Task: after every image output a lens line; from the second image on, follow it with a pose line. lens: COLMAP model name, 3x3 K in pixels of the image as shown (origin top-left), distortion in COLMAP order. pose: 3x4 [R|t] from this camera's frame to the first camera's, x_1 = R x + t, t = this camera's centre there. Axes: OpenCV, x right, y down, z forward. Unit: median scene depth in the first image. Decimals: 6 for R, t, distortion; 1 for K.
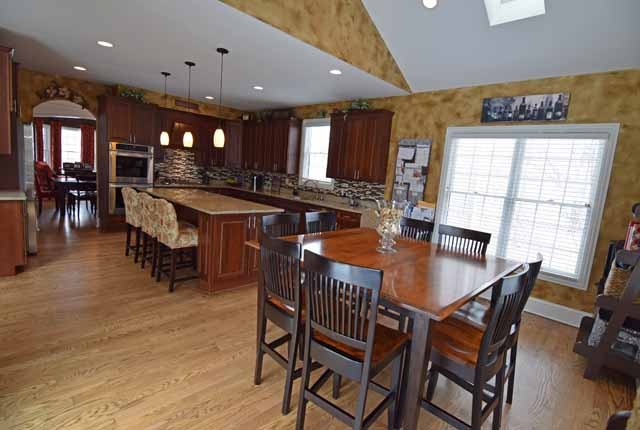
lens RADIAL K [[316.8, 0, 315.7], [0, 316.8, 212.2], [0, 0, 1]] dist [0.001519, -0.009666]
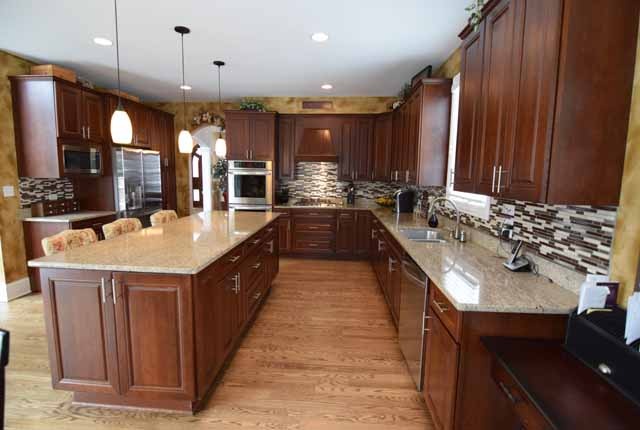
lens RADIAL K [[316.8, 0, 315.7], [0, 316.8, 212.2], [0, 0, 1]] dist [0.001519, -0.009666]
pose [[0.651450, 0.018529, -0.758466, 0.269099], [-0.063002, 0.997570, -0.029743, -0.066734], [0.756072, 0.067161, 0.651034, 0.691468]]
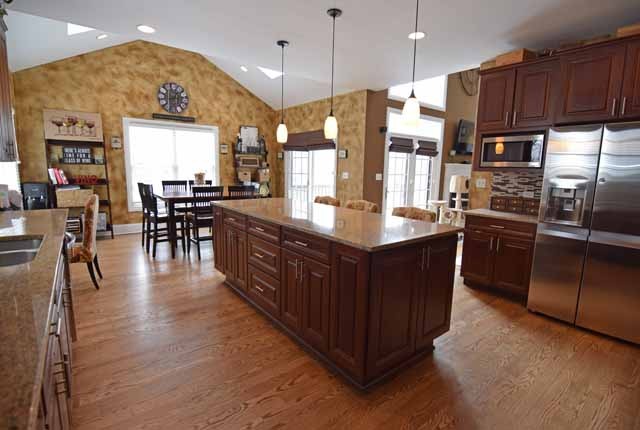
lens RADIAL K [[316.8, 0, 315.7], [0, 316.8, 212.2], [0, 0, 1]] dist [0.001519, -0.009666]
pose [[-0.985697, -0.123410, 0.114769, -0.425161], [-0.087266, 0.956354, 0.278876, -0.216180], [-0.144176, 0.264872, -0.953444, 1.520649]]
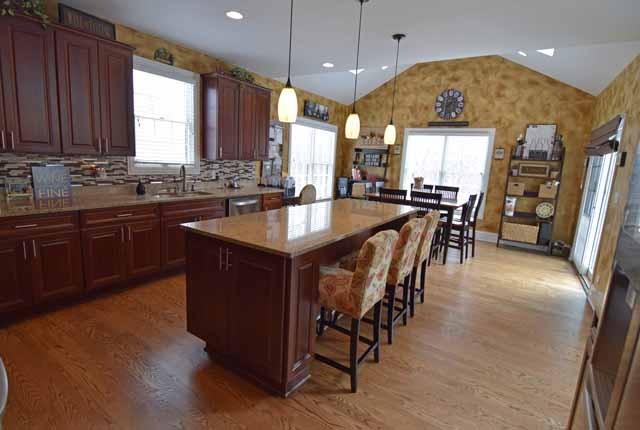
lens RADIAL K [[316.8, 0, 315.7], [0, 316.8, 212.2], [0, 0, 1]] dist [0.001519, -0.009666]
pose [[-0.190497, -0.259889, 0.946662, -0.894842], [0.056261, 0.959845, 0.274830, -0.213483], [-0.980074, 0.105615, -0.168226, 1.059611]]
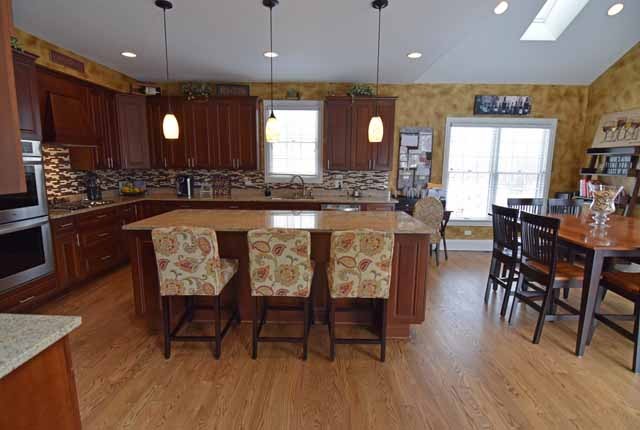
lens RADIAL K [[316.8, 0, 315.7], [0, 316.8, 212.2], [0, 0, 1]] dist [0.001519, -0.009666]
pose [[0.719063, -0.184966, 0.669878, -0.702657], [0.143883, 0.982667, 0.116886, -0.118810], [-0.679887, 0.012336, 0.733213, 0.435925]]
